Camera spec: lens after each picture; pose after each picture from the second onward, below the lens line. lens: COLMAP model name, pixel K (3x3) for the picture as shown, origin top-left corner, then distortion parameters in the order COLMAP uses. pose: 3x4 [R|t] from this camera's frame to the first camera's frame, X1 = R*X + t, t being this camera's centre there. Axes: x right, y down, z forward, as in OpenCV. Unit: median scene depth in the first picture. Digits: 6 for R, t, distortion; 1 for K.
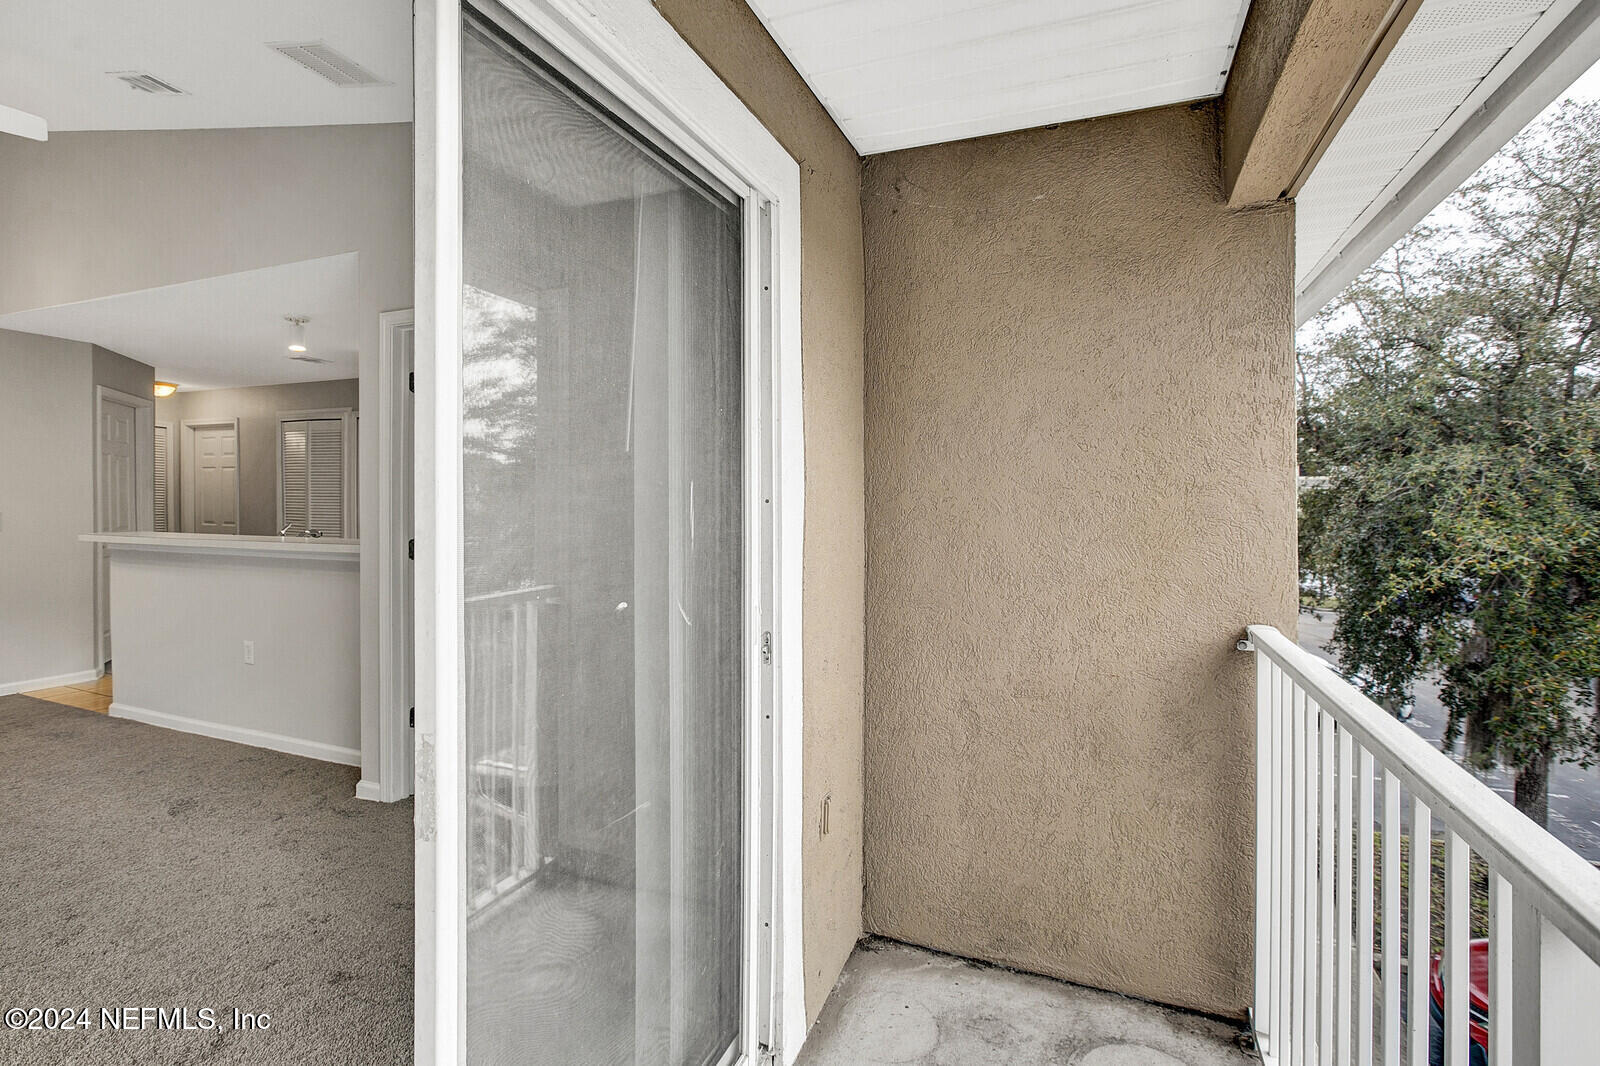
lens RADIAL K [[734.5, 0, 765.7], [0, 734.5, 508.5], [0, 0, 1]] dist [-0.027322, 0.000471]
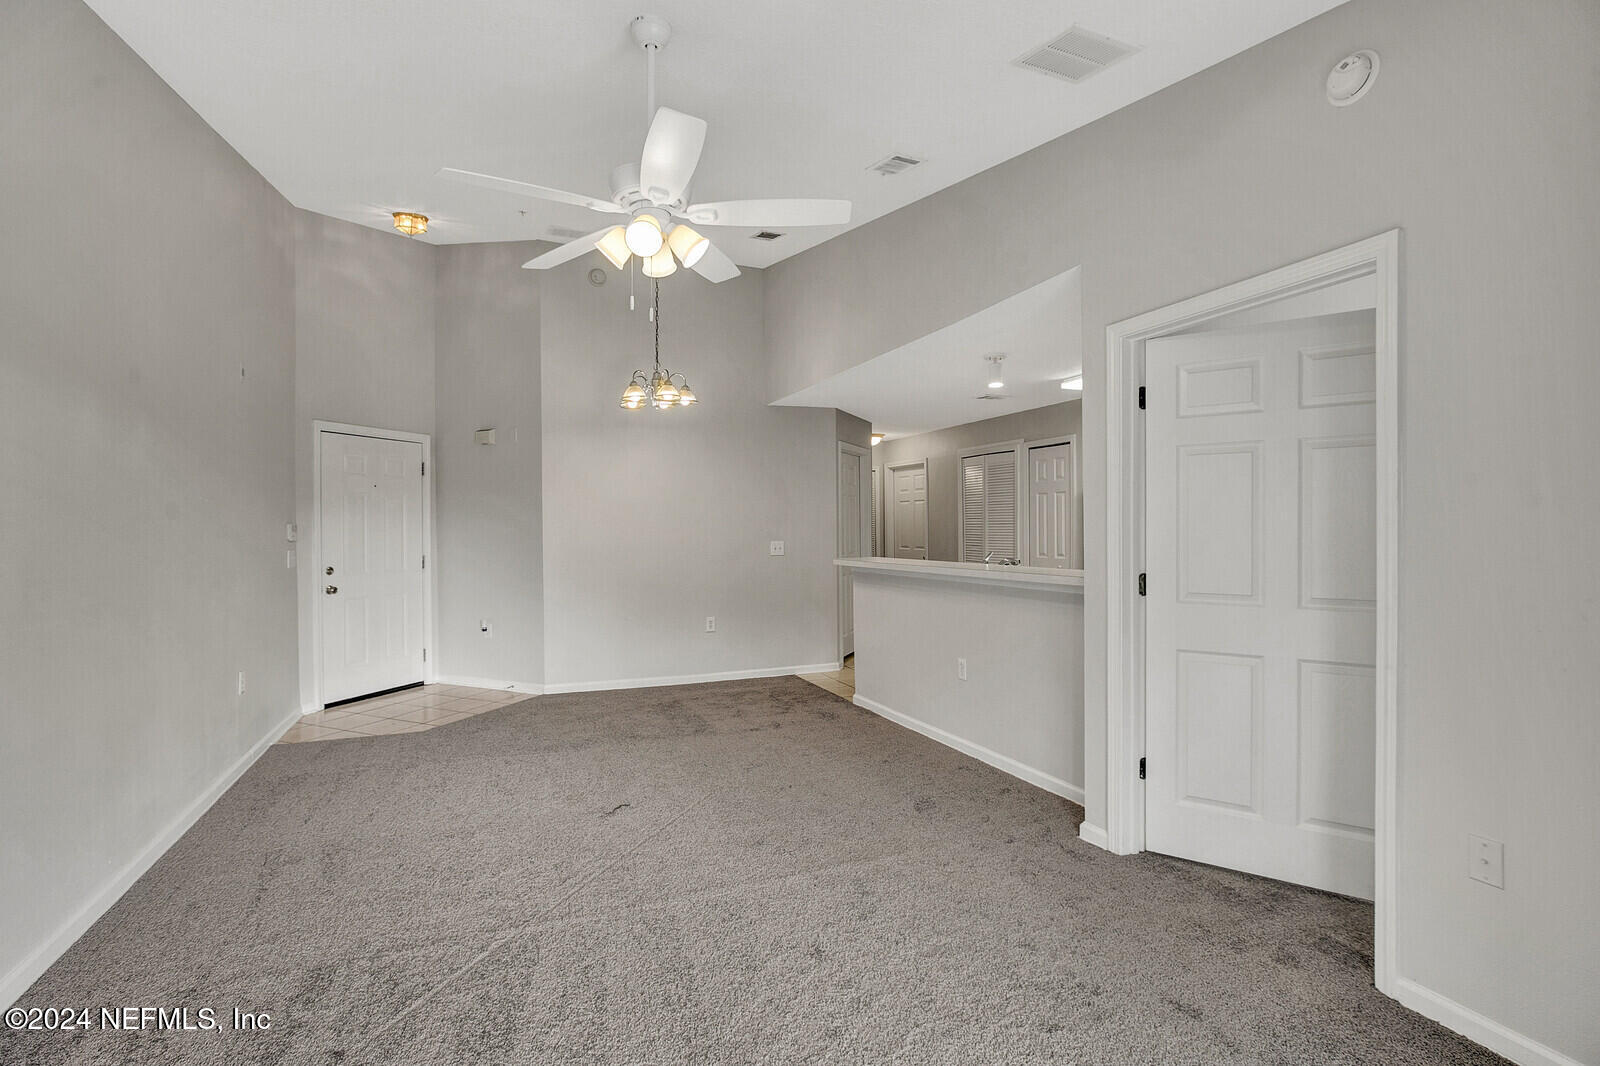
lens RADIAL K [[714.5, 0, 797.3], [0, 714.5, 540.8], [0, 0, 1]] dist [-0.001187, -0.000073]
pose [[0.713936, -0.006694, -0.700179, -0.104286], [0.016617, 0.999835, 0.007385, -0.005600], [0.700013, -0.016907, 0.713929, 0.042474]]
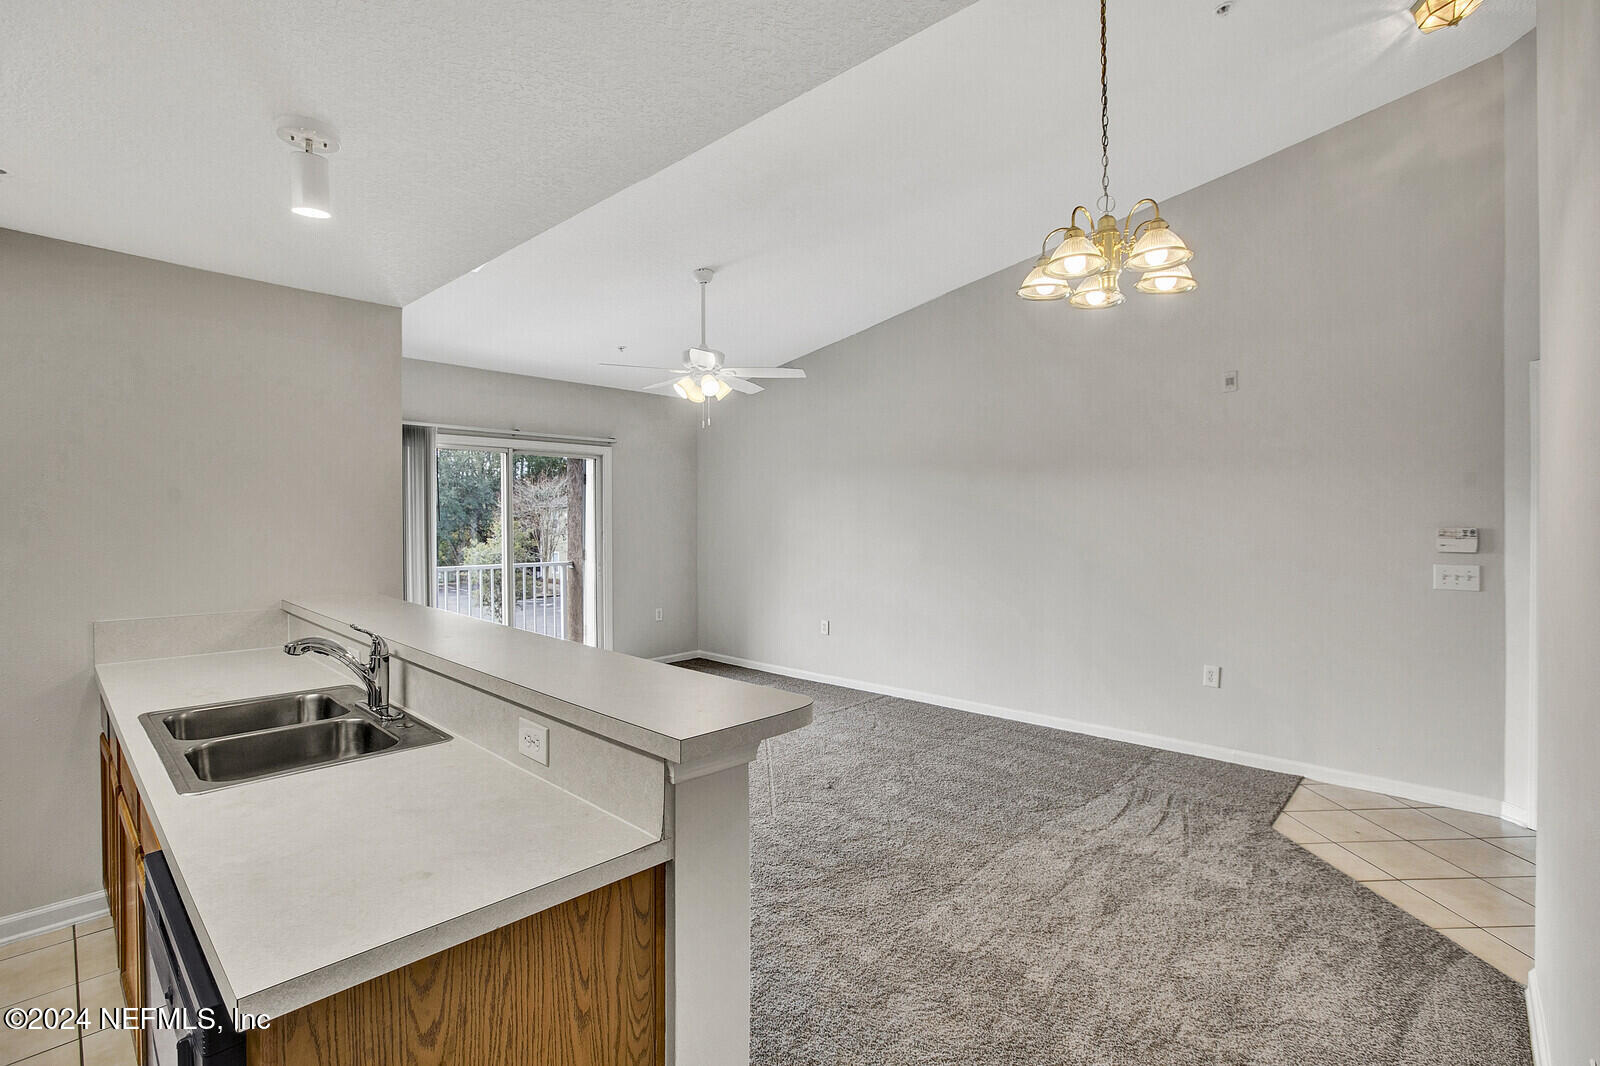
lens RADIAL K [[714.5, 0, 797.3], [0, 714.5, 540.8], [0, 0, 1]] dist [-0.001187, -0.000073]
pose [[-0.932988, -0.021799, 0.359246, -0.935425], [-0.009081, 0.999272, 0.037052, -0.039090], [-0.359792, 0.031307, -0.932507, 1.115553]]
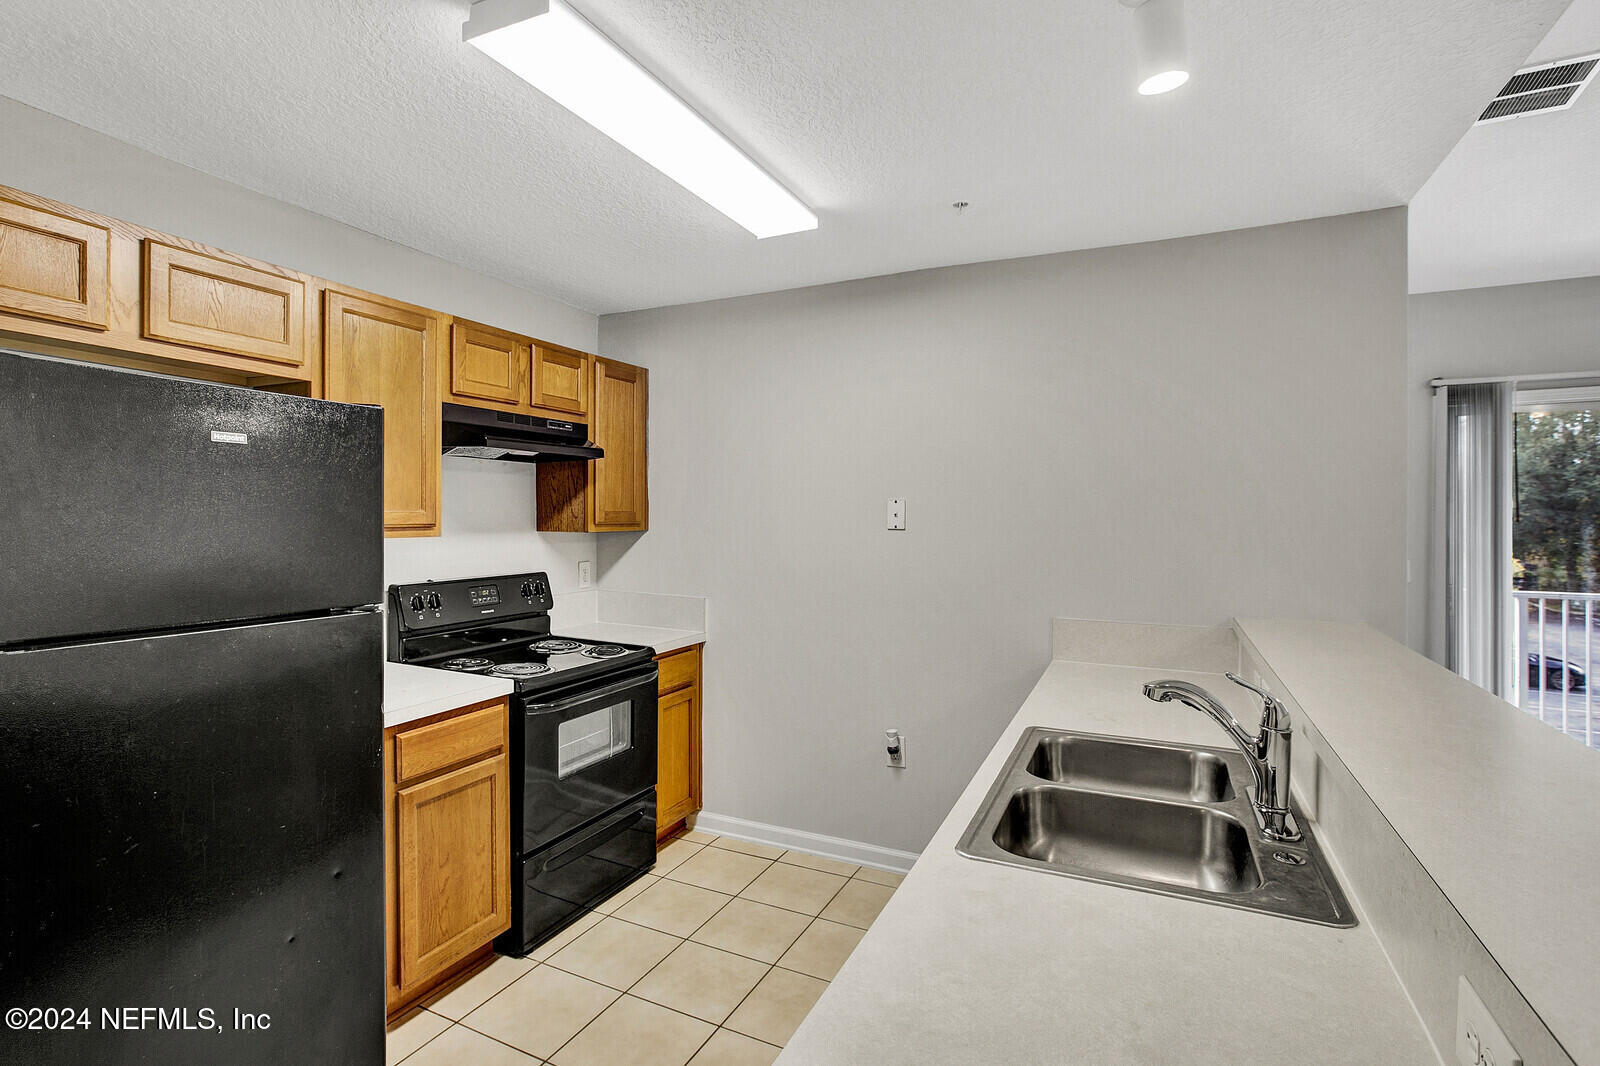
lens RADIAL K [[741.9, 0, 800.7], [0, 741.9, 520.9], [0, 0, 1]] dist [0.017175, 0.000097]
pose [[0.068565, -0.013937, 0.997549, -0.858839], [0.007576, 0.999881, 0.013449, -0.038695], [-0.997618, 0.006635, 0.068663, 0.982799]]
